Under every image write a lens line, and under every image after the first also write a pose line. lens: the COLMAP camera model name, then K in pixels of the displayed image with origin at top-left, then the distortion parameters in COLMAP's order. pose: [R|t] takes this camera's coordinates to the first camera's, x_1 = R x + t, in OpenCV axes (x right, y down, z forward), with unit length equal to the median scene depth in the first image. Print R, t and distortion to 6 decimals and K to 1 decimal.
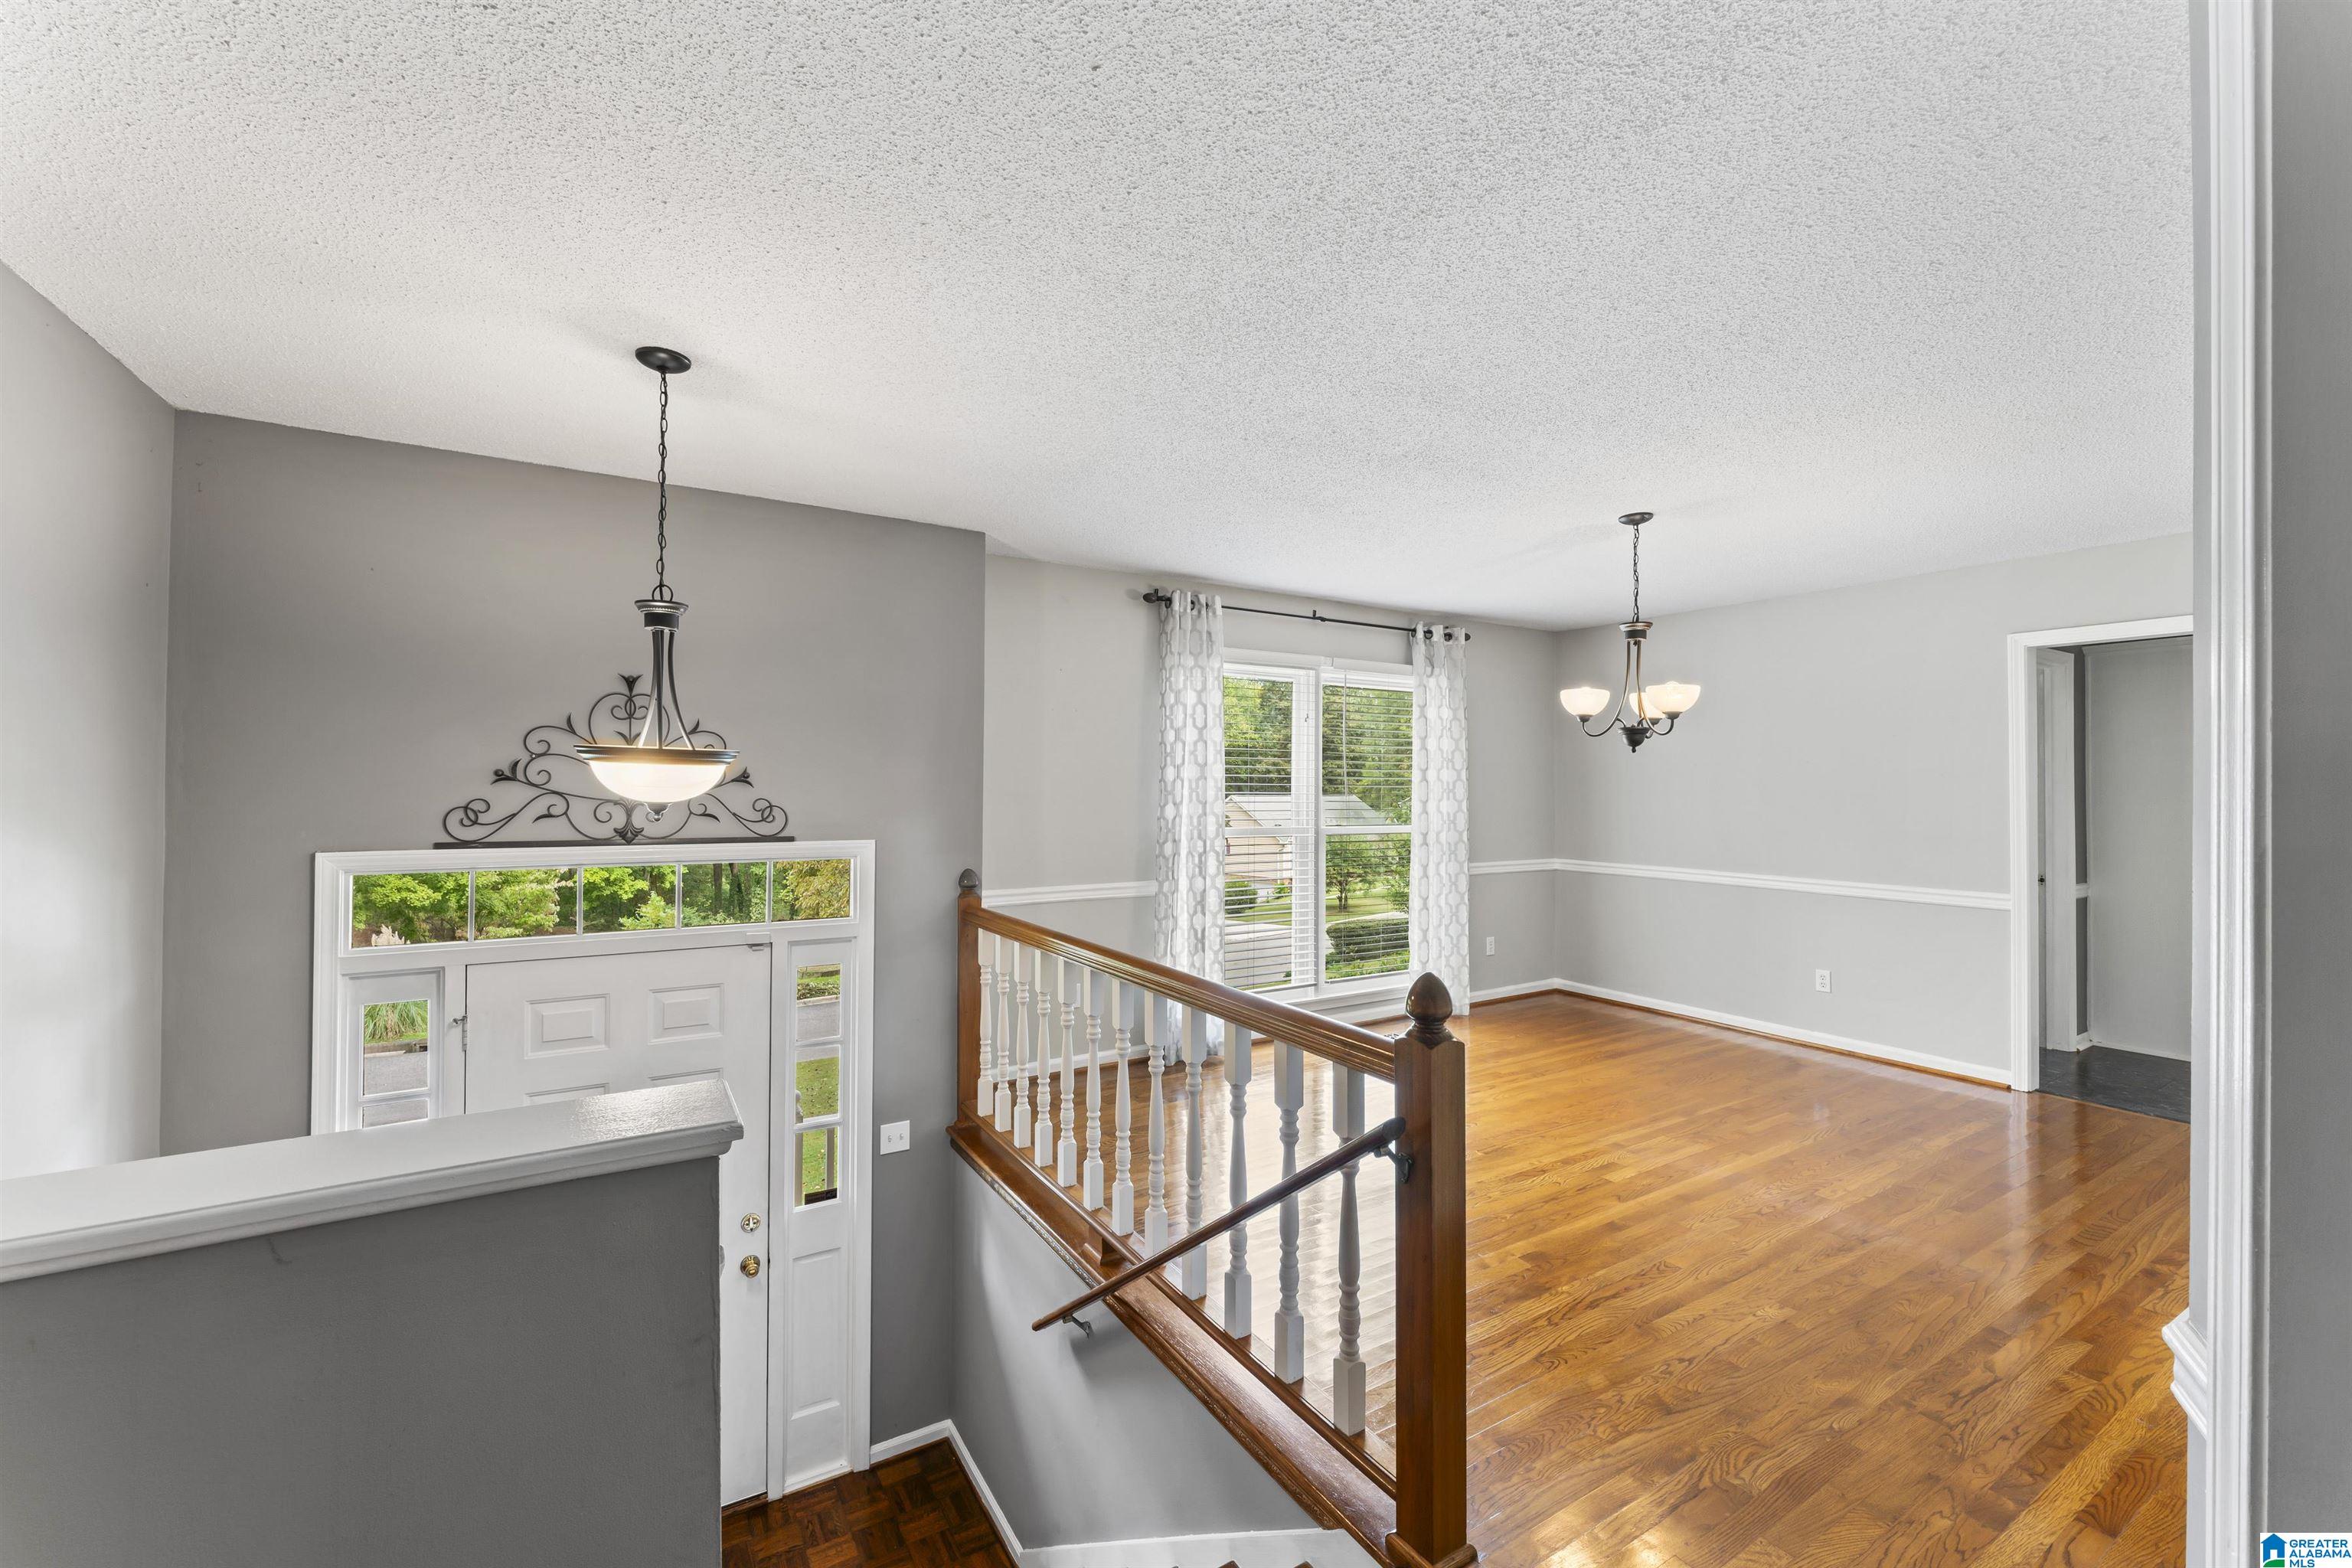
lens RADIAL K [[947.9, 0, 1180.0], [0, 947.9, 788.3], [0, 0, 1]] dist [0.001644, -0.000491]
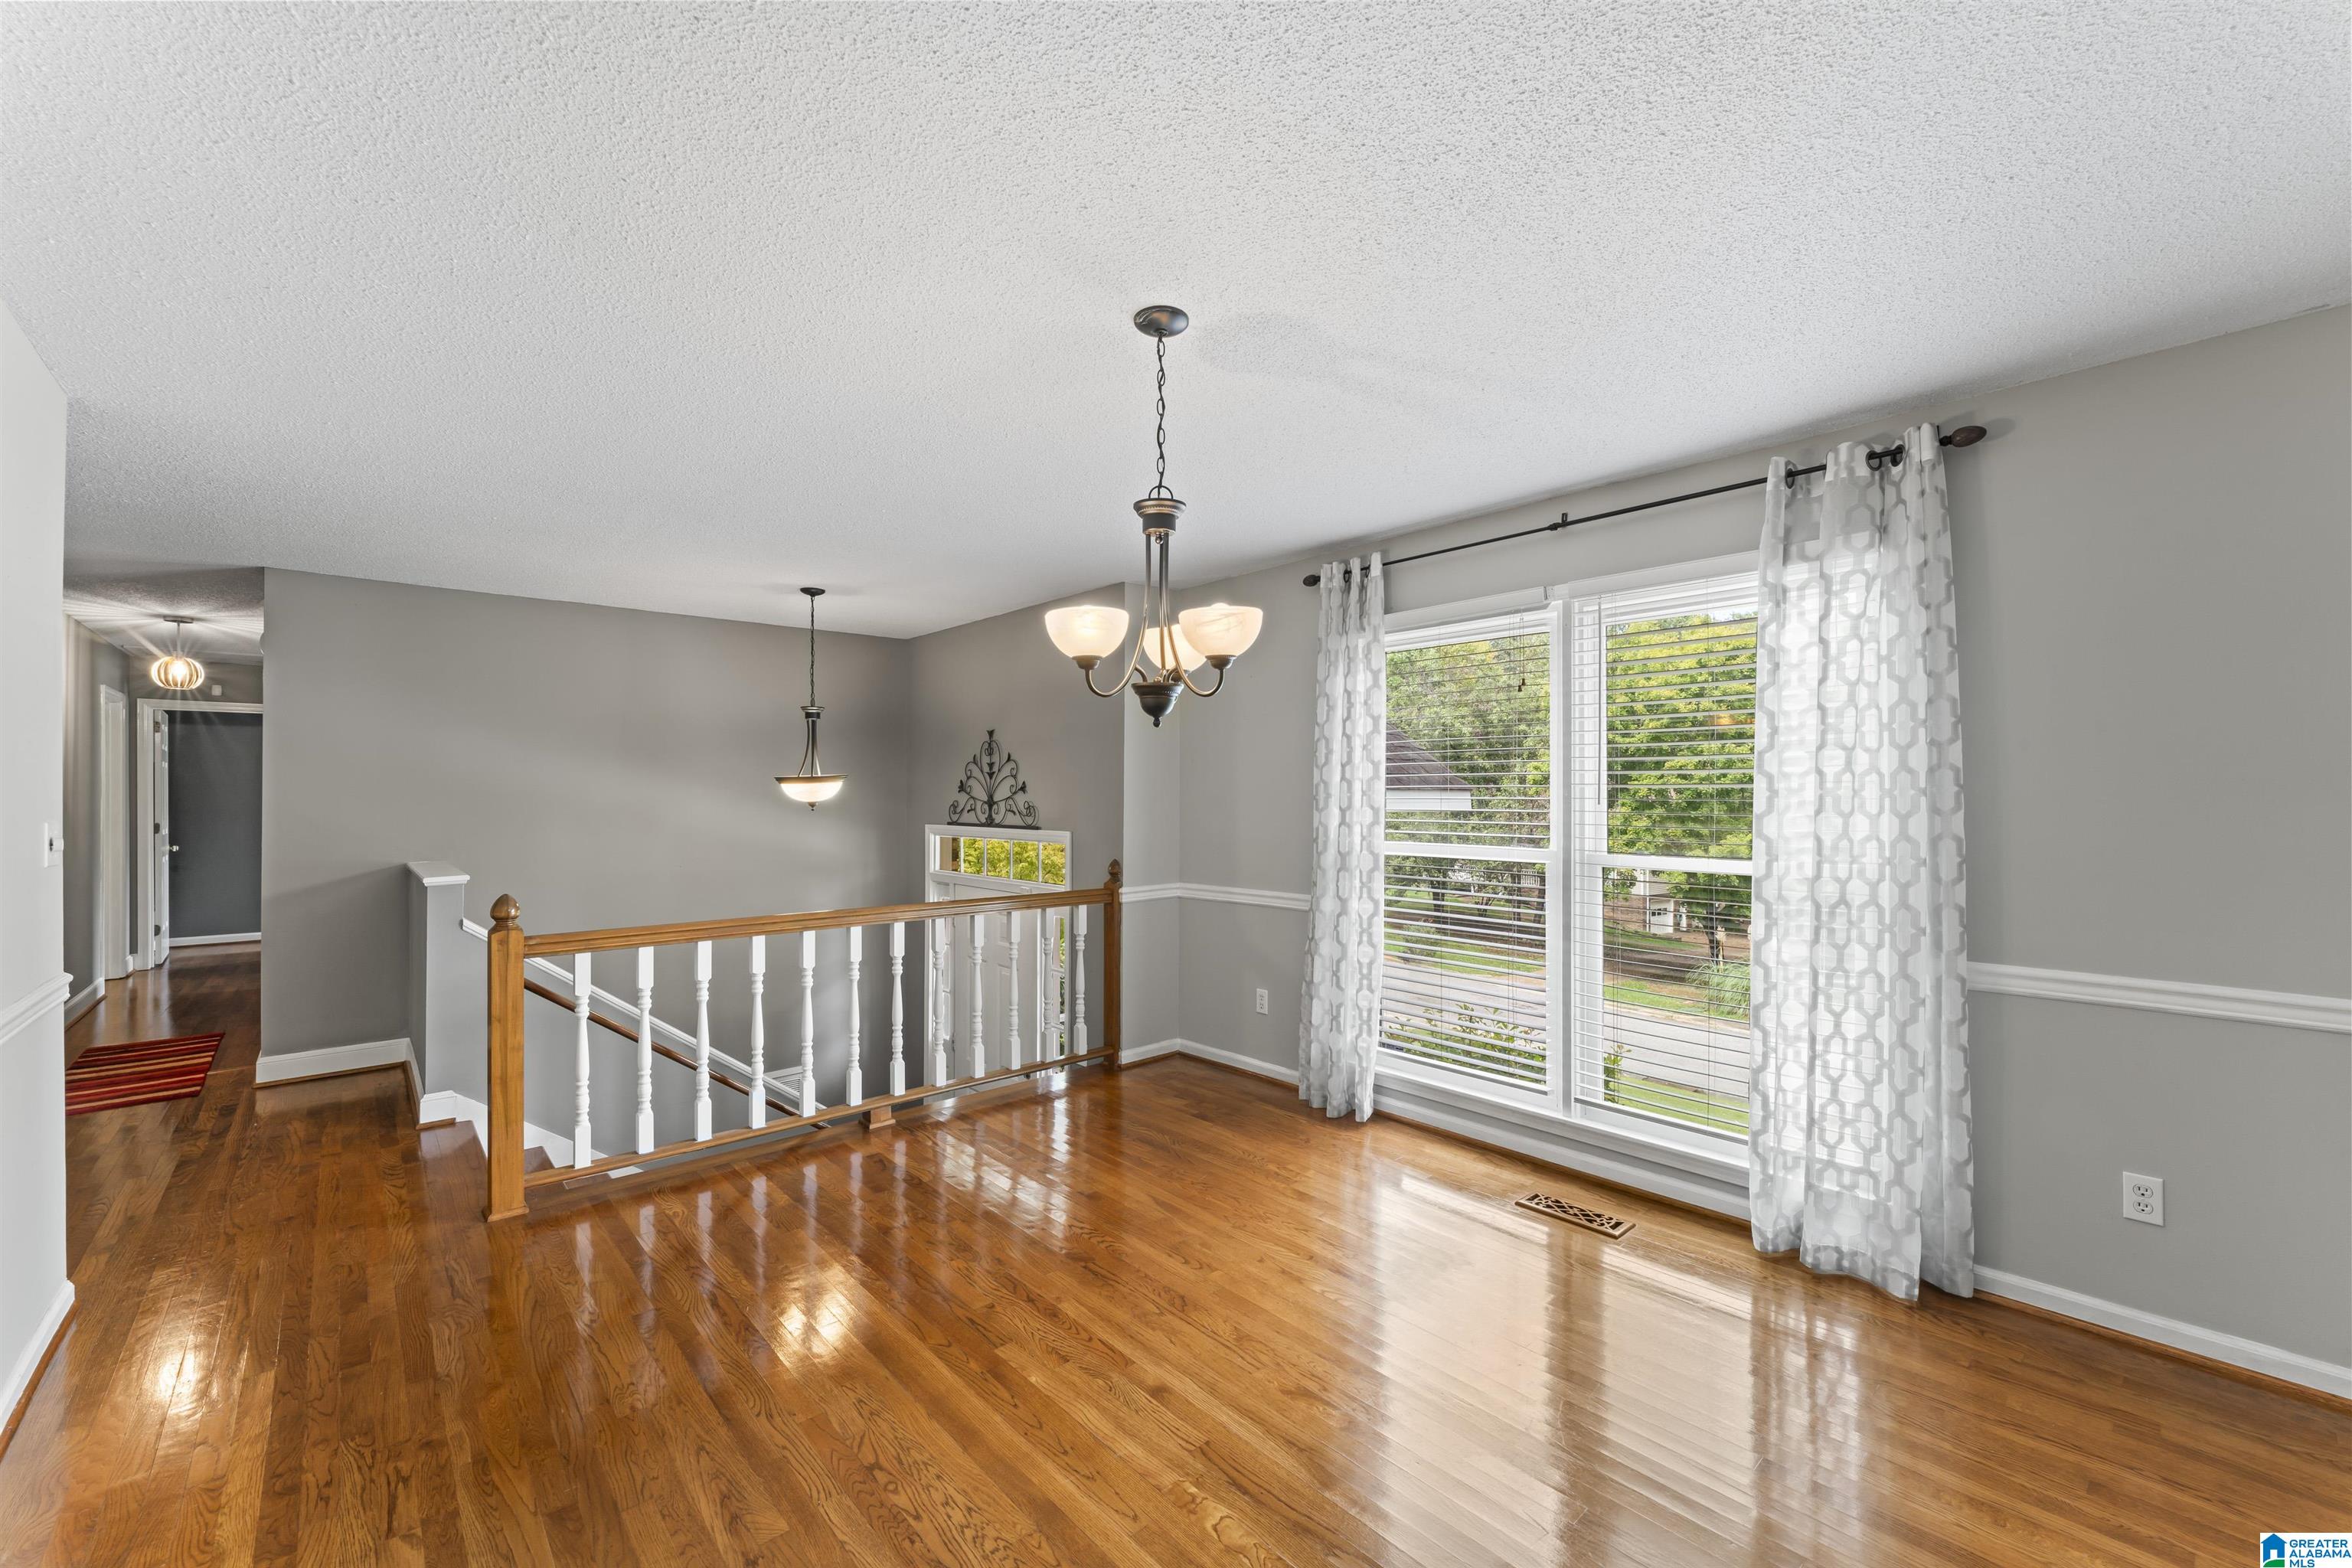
lens RADIAL K [[947.9, 0, 1166.0], [0, 947.9, 788.0], [0, 0, 1]] dist [0.001644, -0.000491]
pose [[0.171941, -0.003967, -0.985099, 1.044712], [0.012062, 0.999925, -0.001921, -0.004829], [0.985033, -0.011552, 0.171976, 0.892445]]
